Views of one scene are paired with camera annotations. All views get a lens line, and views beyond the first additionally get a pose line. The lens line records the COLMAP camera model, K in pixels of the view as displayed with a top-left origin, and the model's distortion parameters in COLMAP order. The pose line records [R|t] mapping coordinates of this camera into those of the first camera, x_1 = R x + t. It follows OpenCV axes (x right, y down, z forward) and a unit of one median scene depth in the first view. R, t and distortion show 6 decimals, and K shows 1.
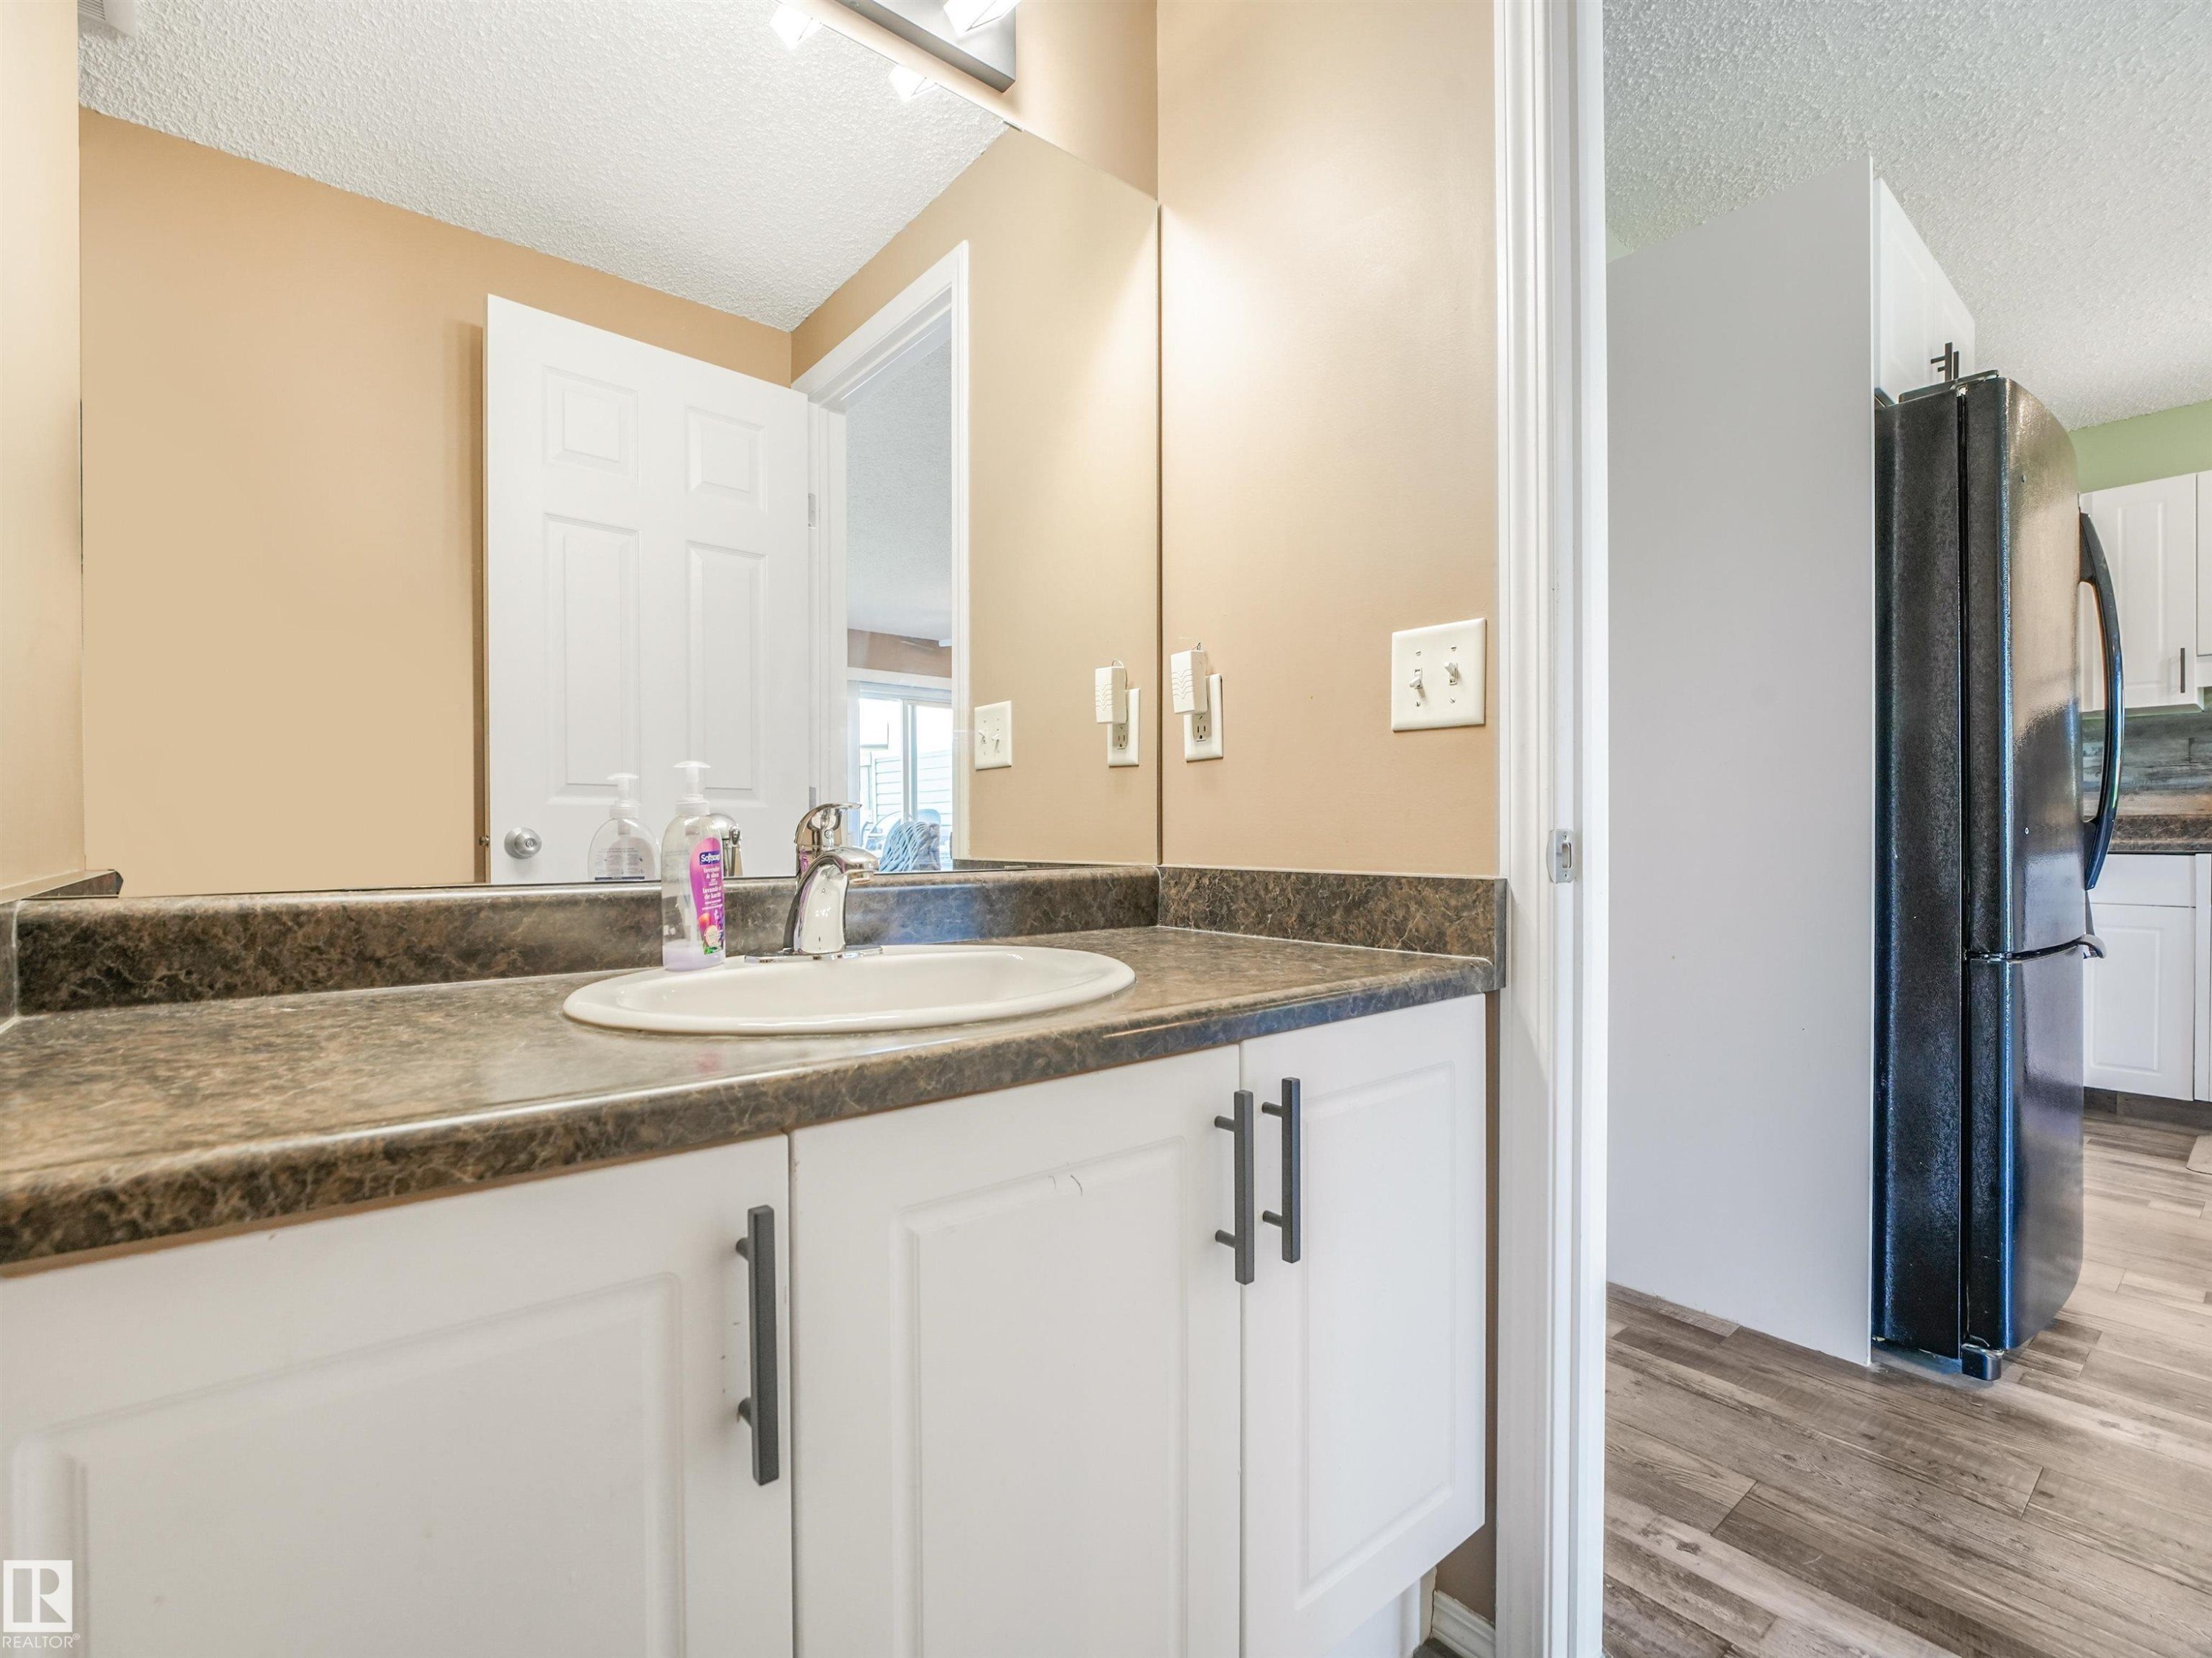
lens RADIAL K [[1036.6, 0, 1107.0], [0, 1036.6, 842.1], [0, 0, 1]] dist [-0.002462, -0.000039]
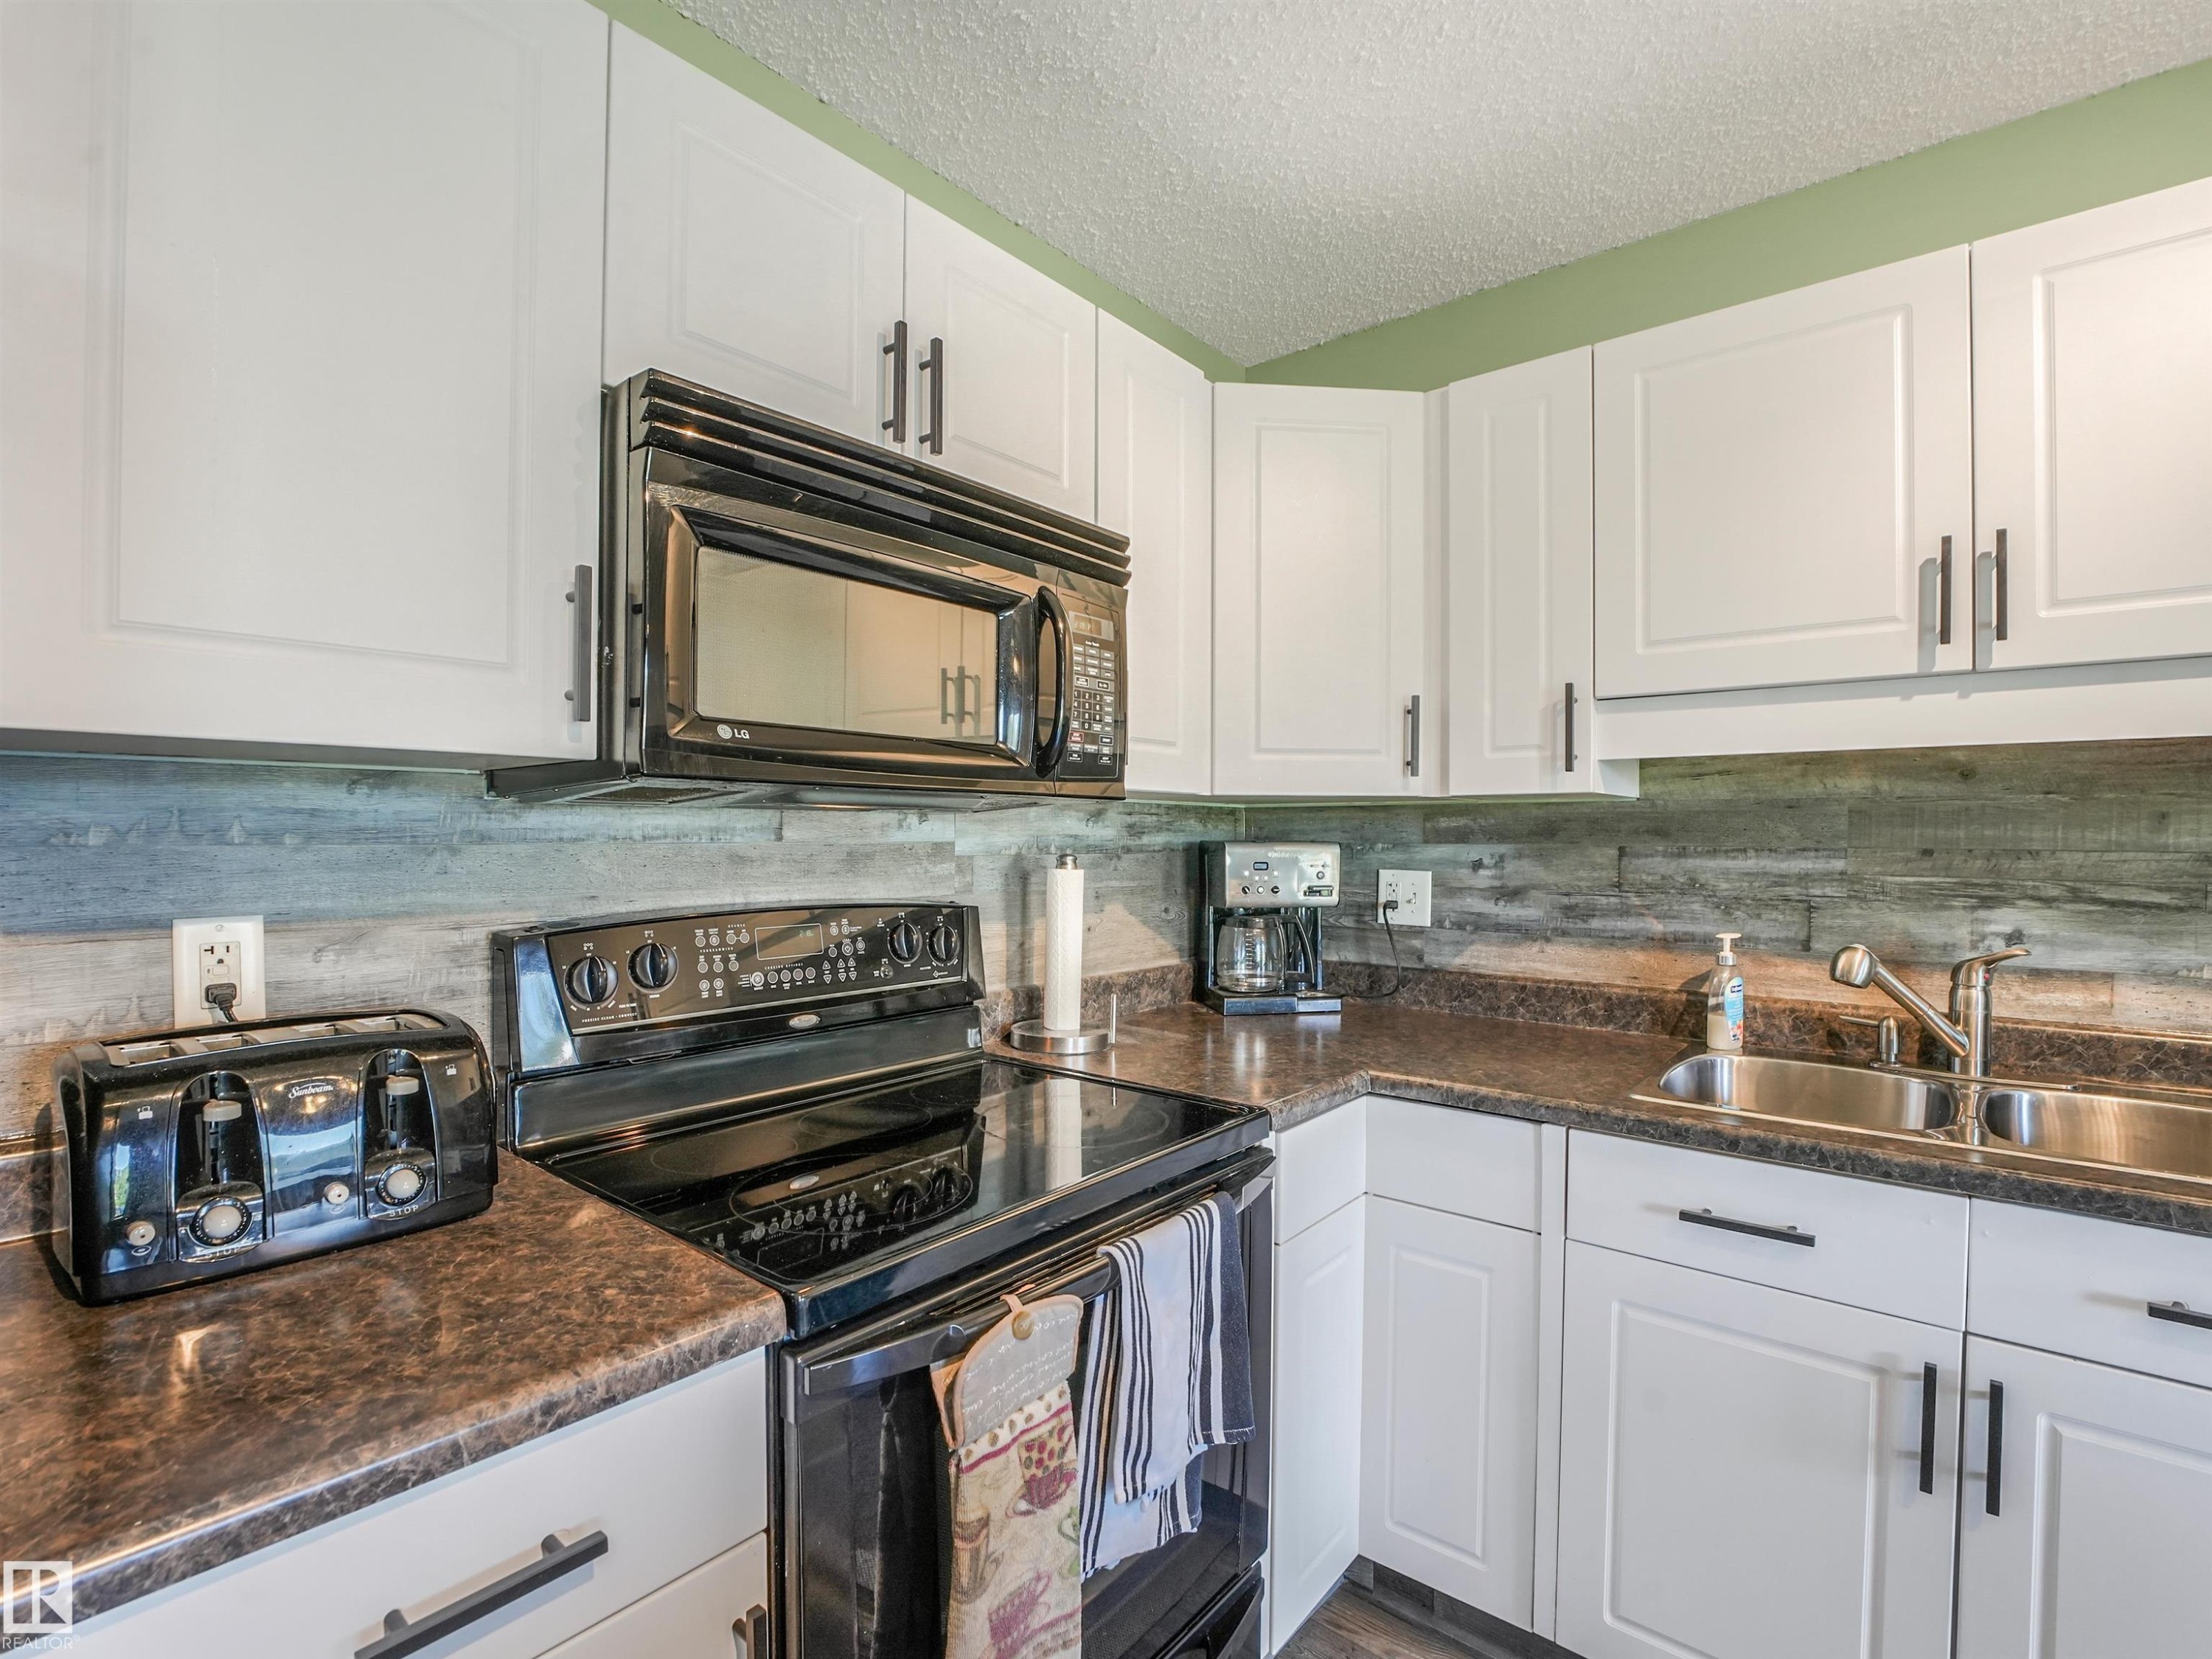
lens RADIAL K [[1032.7, 0, 1102.0], [0, 1032.7, 837.3], [0, 0, 1]] dist [-0.021721, 0.000050]
pose [[0.985744, 0.006560, 0.168125, 0.685171], [-0.005630, 0.999966, -0.006009, -0.101169], [-0.168158, 0.004976, 0.985747, 0.507789]]
